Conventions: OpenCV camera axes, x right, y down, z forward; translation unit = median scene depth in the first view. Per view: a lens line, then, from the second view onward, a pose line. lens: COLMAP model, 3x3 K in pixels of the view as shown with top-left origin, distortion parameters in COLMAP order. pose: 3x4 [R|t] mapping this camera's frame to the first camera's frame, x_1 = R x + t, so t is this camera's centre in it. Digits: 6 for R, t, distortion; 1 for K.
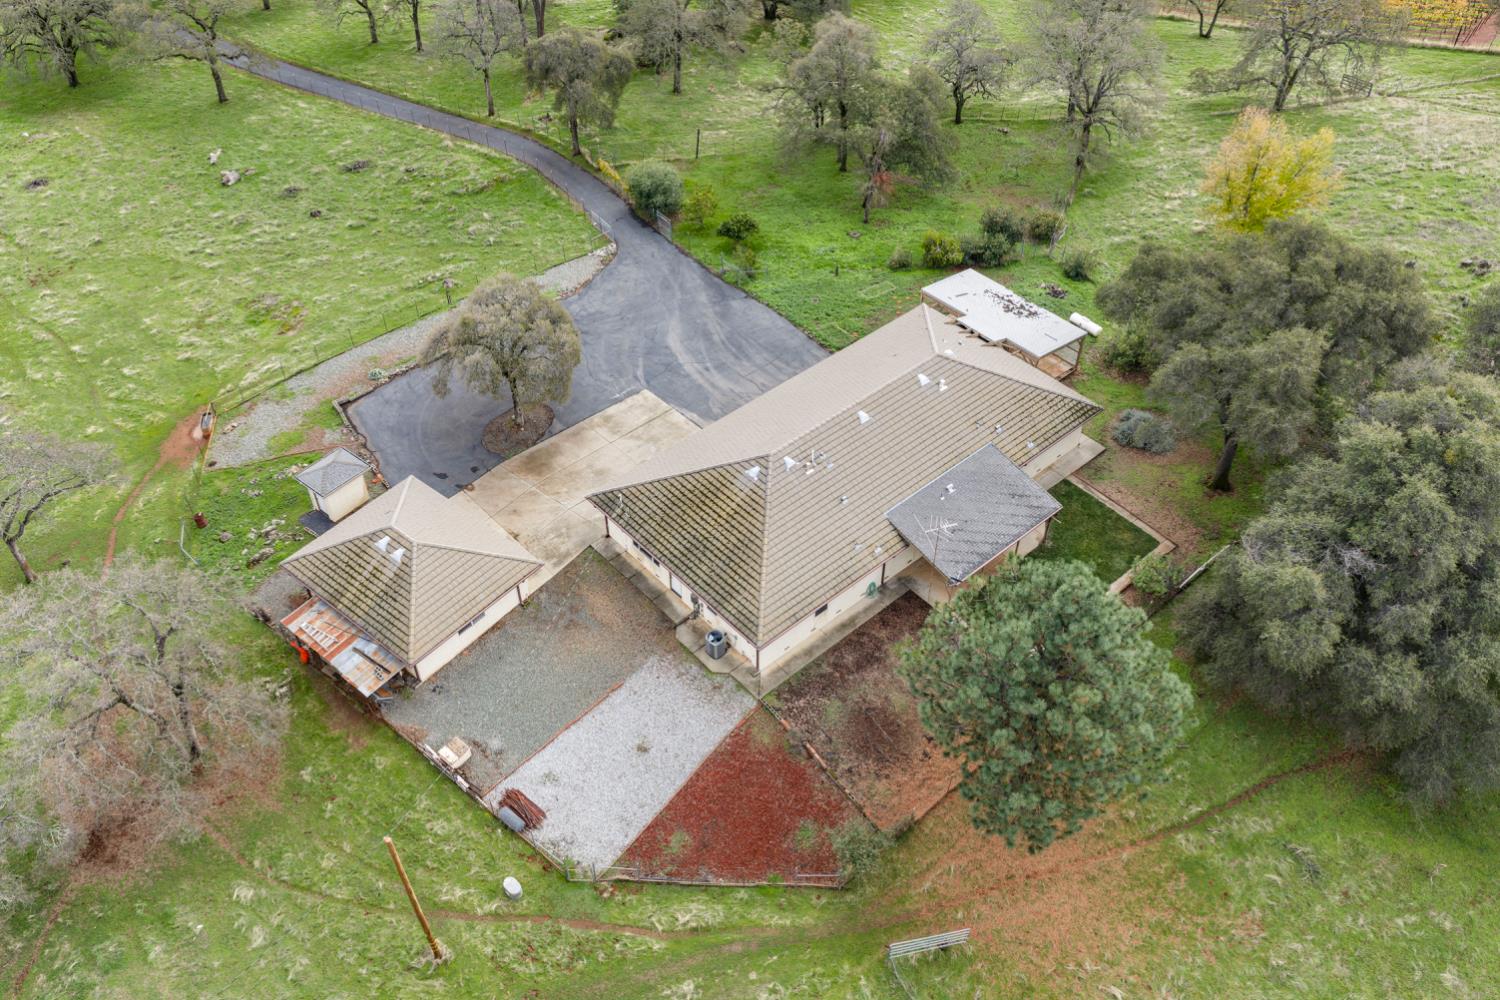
lens RADIAL K [[1233.4, 0, 750.0], [0, 1233.4, 500.0], [0, 0, 1]] dist [0.050355, -0.046331]
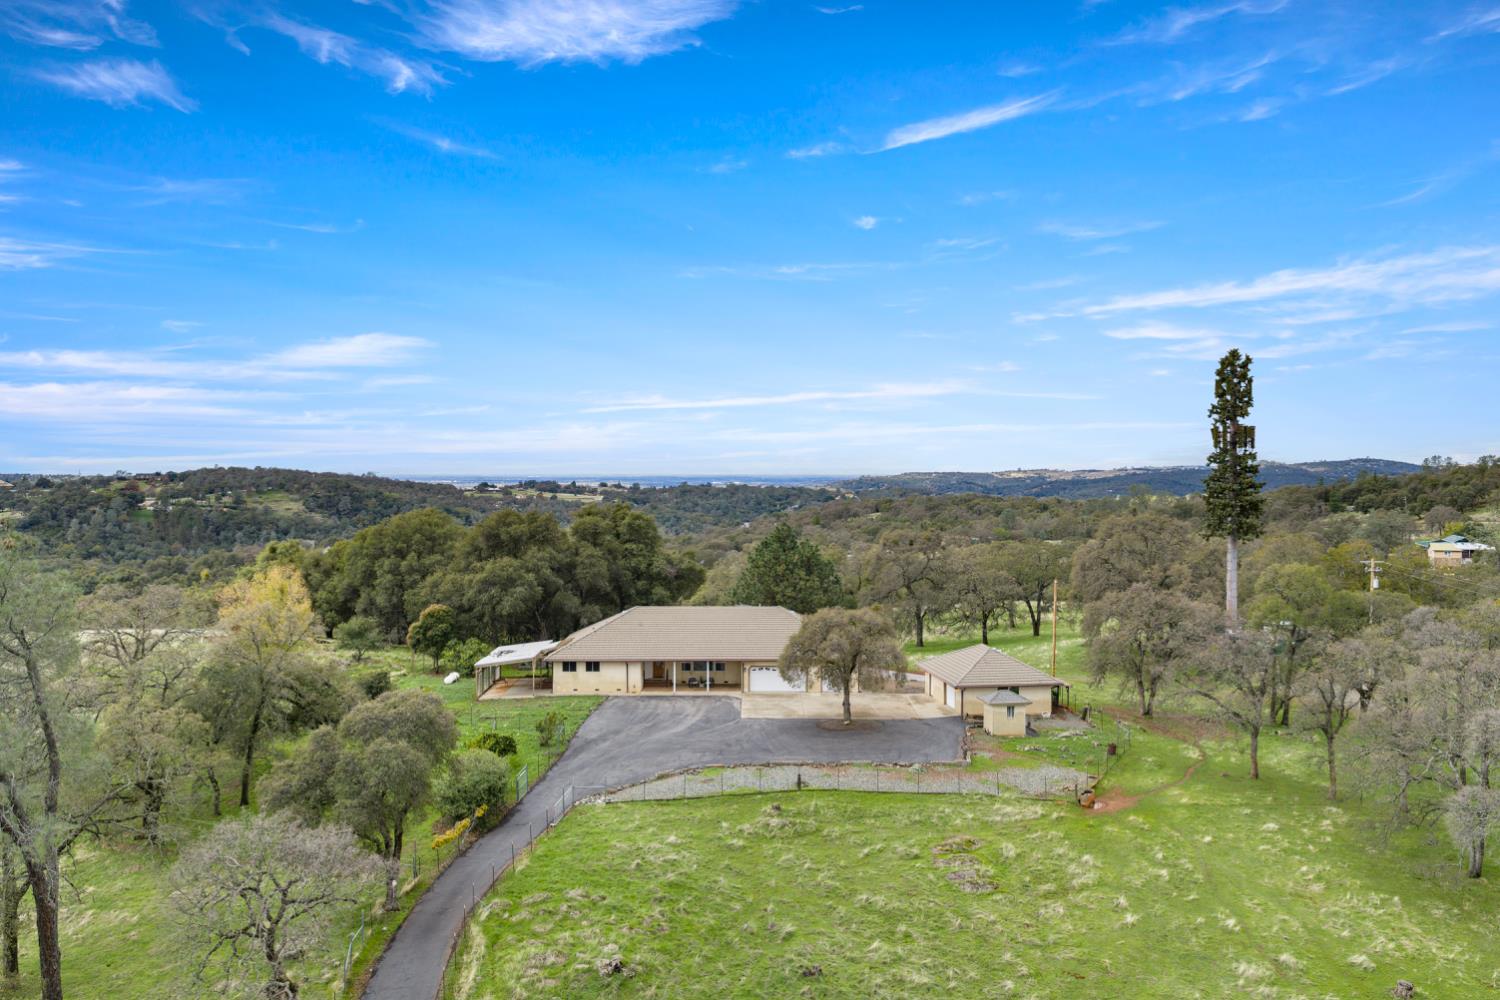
lens RADIAL K [[1233.4, 0, 750.0], [0, 1233.4, 500.0], [0, 0, 1]] dist [0.050355, -0.046331]
pose [[-0.746186, -0.019556, 0.665450, -1.105148], [0.464495, 0.700772, 0.541445, -1.104413], [-0.476917, 0.713117, -0.513823, 1.818649]]
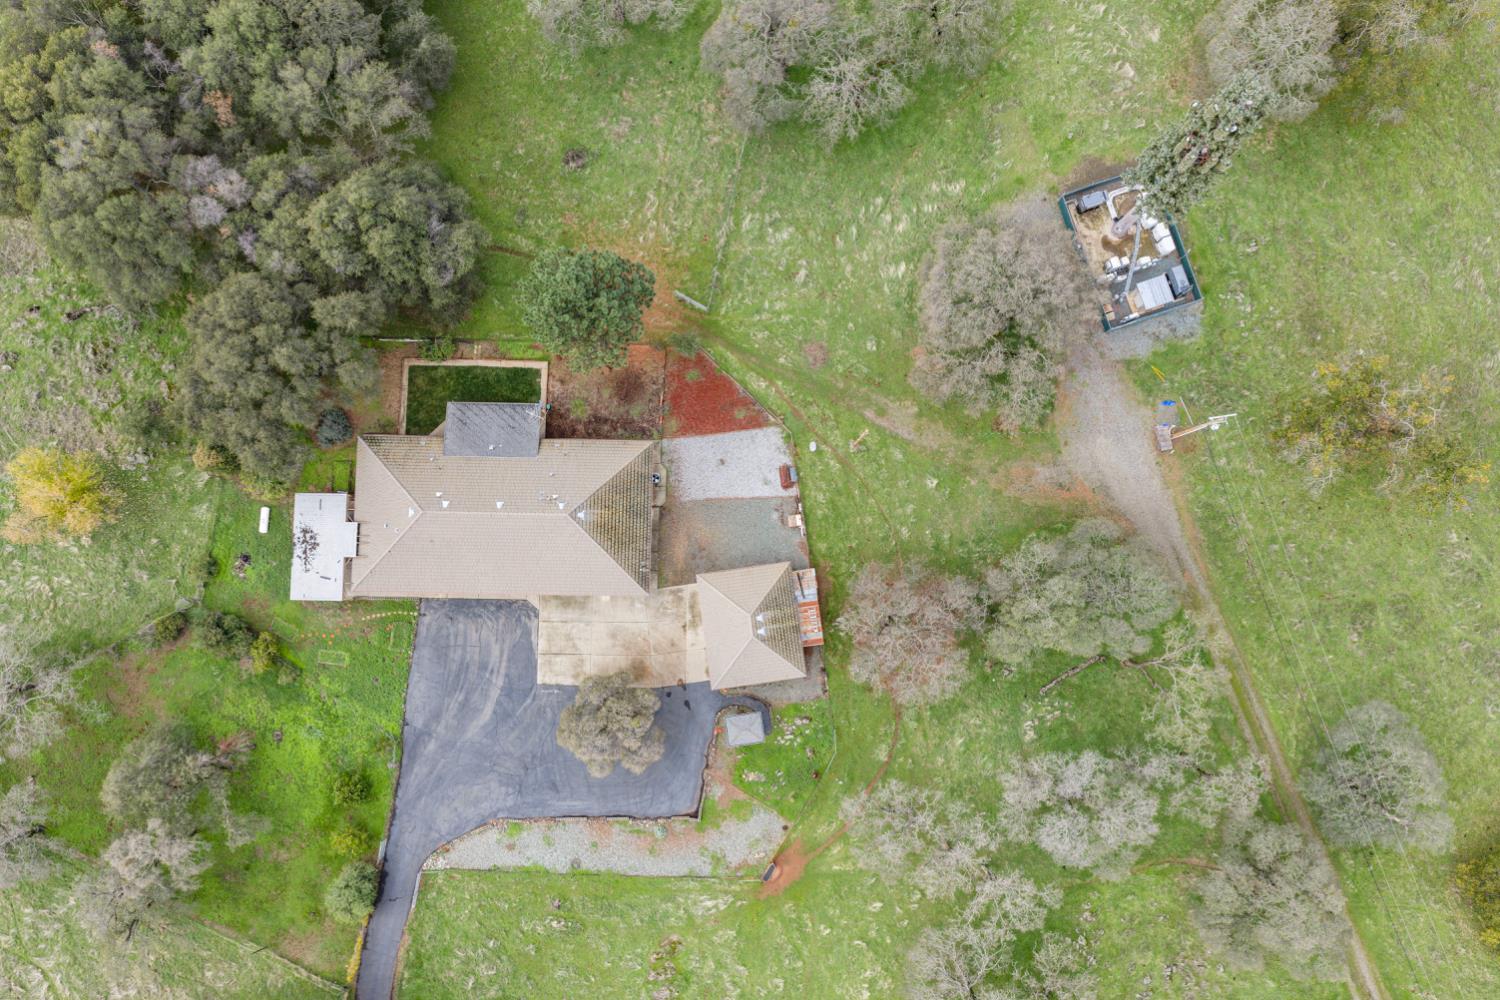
lens RADIAL K [[1233.4, 0, 750.0], [0, 1233.4, 500.0], [0, 0, 1]] dist [0.050355, -0.046331]
pose [[-0.735835, -0.674887, 0.055441, -0.253701], [0.471874, -0.452318, 0.756798, -1.217127], [-0.485676, 0.583040, 0.651293, -0.249301]]
